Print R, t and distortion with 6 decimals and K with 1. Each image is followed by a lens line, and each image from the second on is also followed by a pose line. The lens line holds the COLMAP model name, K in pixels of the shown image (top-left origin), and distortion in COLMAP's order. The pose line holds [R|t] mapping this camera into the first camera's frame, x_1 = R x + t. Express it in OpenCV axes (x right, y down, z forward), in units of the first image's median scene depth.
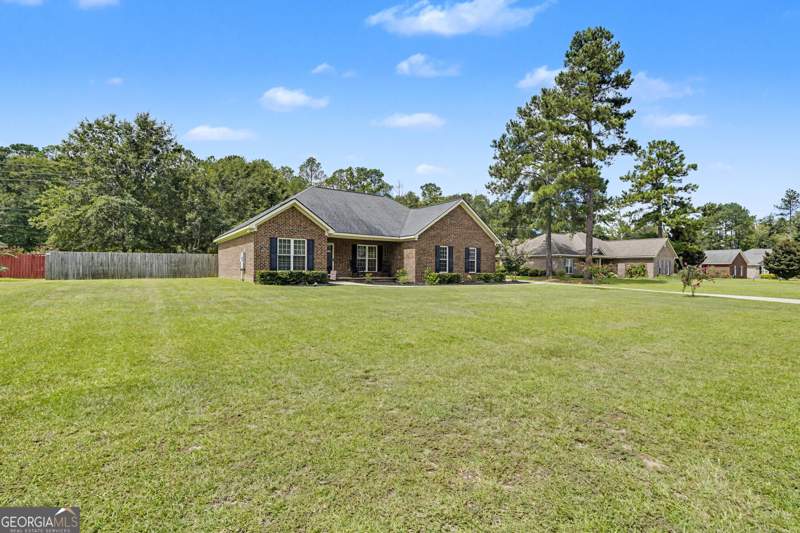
lens RADIAL K [[356.0, 0, 402.3], [0, 356.0, 267.6], [0, 0, 1]] dist [-0.014966, 0.002069]
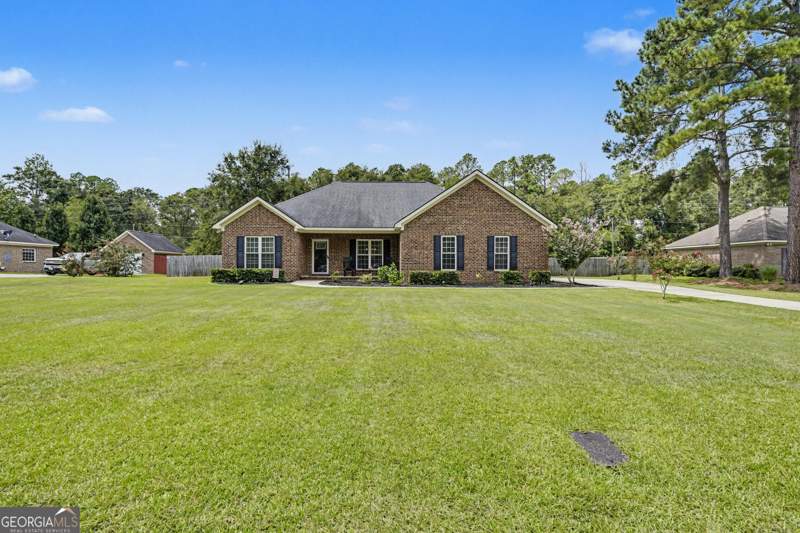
lens RADIAL K [[356.0, 0, 400.5], [0, 356.0, 270.5], [0, 0, 1]] dist [-0.014966, 0.002069]
pose [[0.838160, -0.003945, -0.545410, 0.362107], [0.008578, 0.999946, 0.005950, 0.006915], [0.545357, -0.009666, 0.838148, 0.247459]]
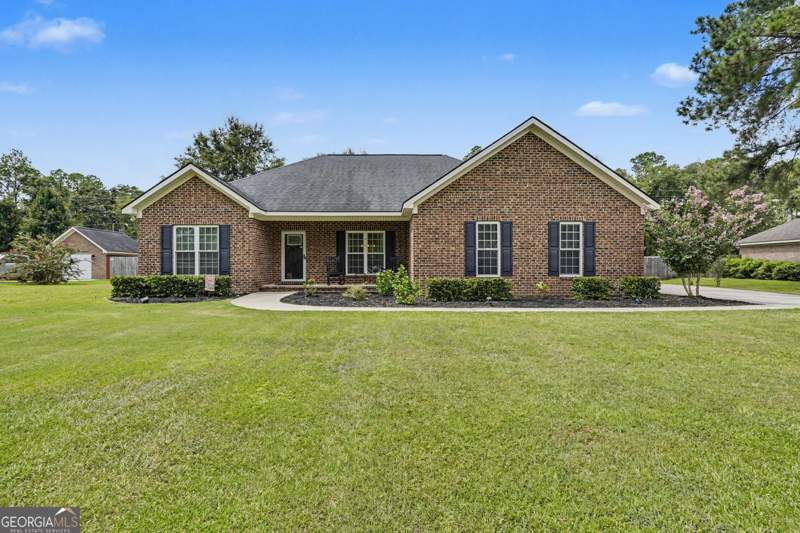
lens RADIAL K [[356.0, 0, 399.9], [0, 356.0, 268.6], [0, 0, 1]] dist [-0.014966, 0.002069]
pose [[0.833029, -0.012971, -0.553077, 0.230892], [0.013439, 0.999905, -0.003208, 0.002433], [0.553066, -0.004760, 0.833124, 0.430988]]
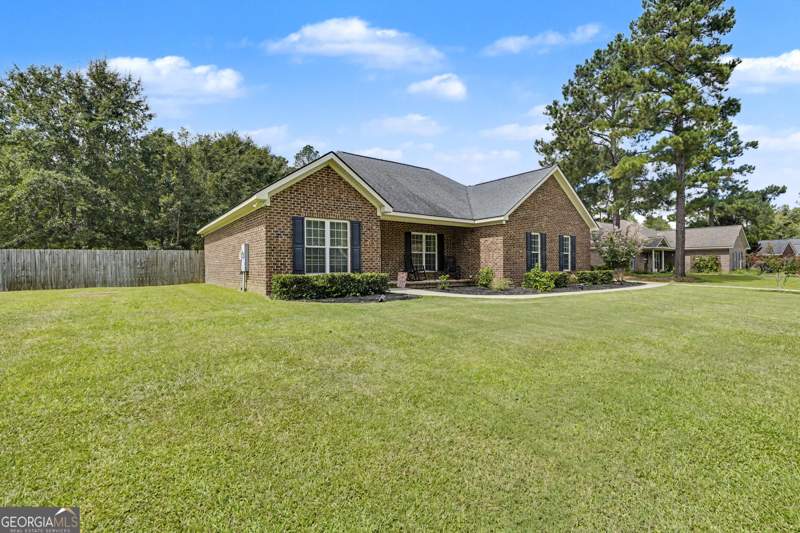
lens RADIAL K [[356.0, 0, 401.1], [0, 356.0, 268.6], [0, 0, 1]] dist [-0.014966, 0.002069]
pose [[0.999634, -0.016631, 0.021360, -0.129315], [0.016416, 0.999813, 0.010183, -0.002237], [-0.021526, -0.009829, 0.999720, 0.257685]]
